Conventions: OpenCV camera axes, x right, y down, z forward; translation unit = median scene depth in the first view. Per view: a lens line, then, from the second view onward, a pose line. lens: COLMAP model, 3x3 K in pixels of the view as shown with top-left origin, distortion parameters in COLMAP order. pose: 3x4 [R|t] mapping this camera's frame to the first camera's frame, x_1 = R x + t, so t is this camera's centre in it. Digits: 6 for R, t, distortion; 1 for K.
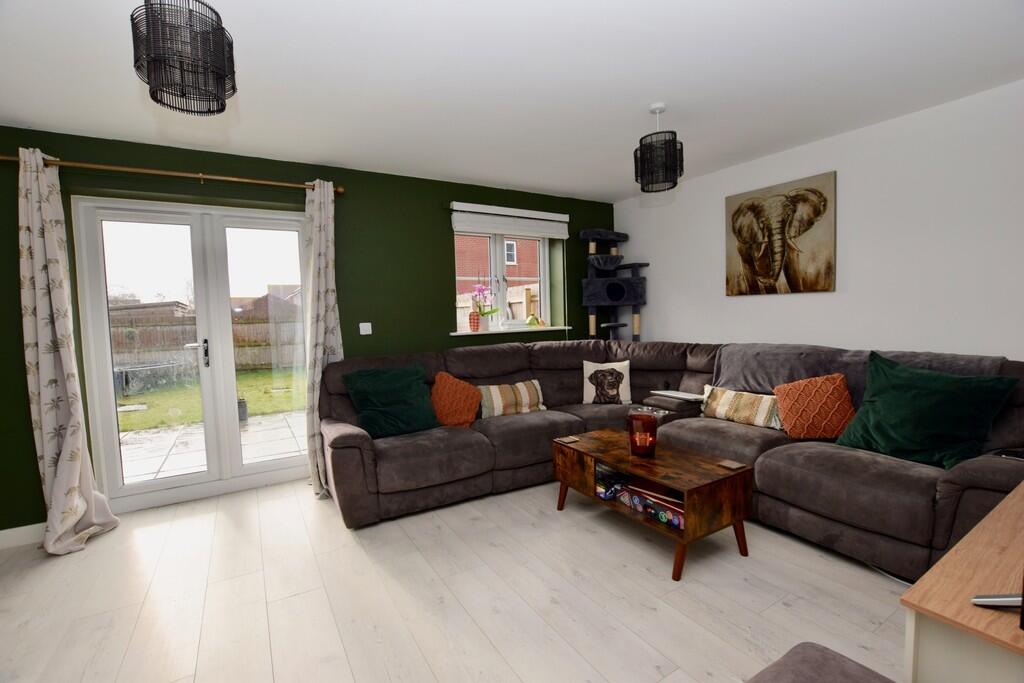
lens RADIAL K [[451.0, 0, 513.6], [0, 451.0, 344.2], [0, 0, 1]] dist [-0.021099, 0.000533]
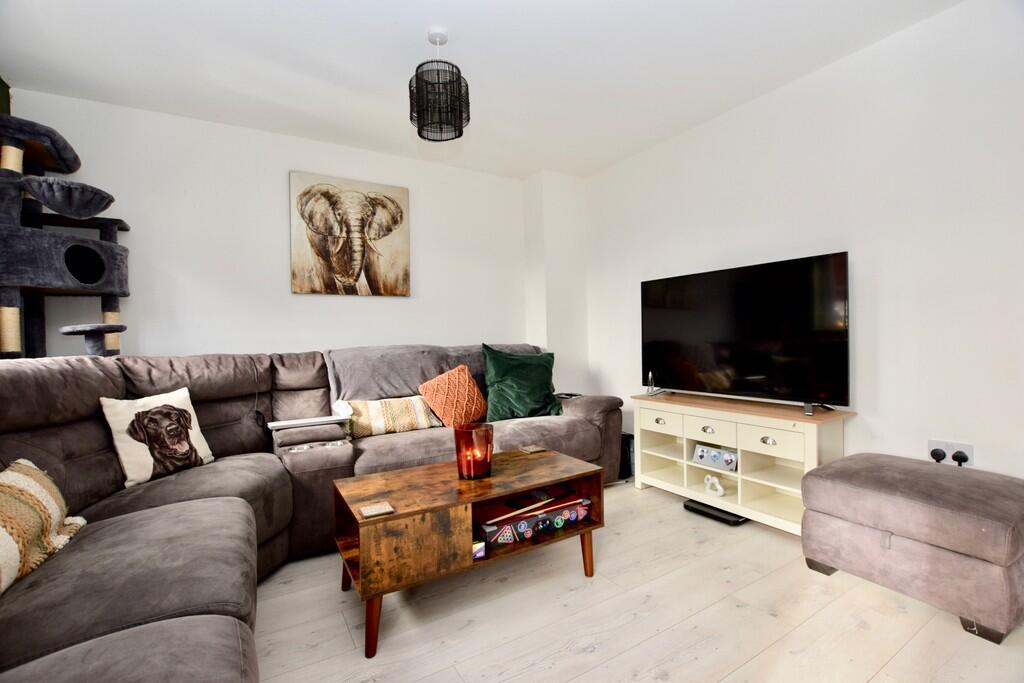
lens RADIAL K [[451.0, 0, 513.6], [0, 451.0, 344.2], [0, 0, 1]] dist [-0.021099, 0.000533]
pose [[0.006960, 0.013477, 0.999885, -0.351171], [0.091135, 0.995739, -0.014056, 0.032295], [-0.995814, 0.091223, 0.005702, 0.689603]]
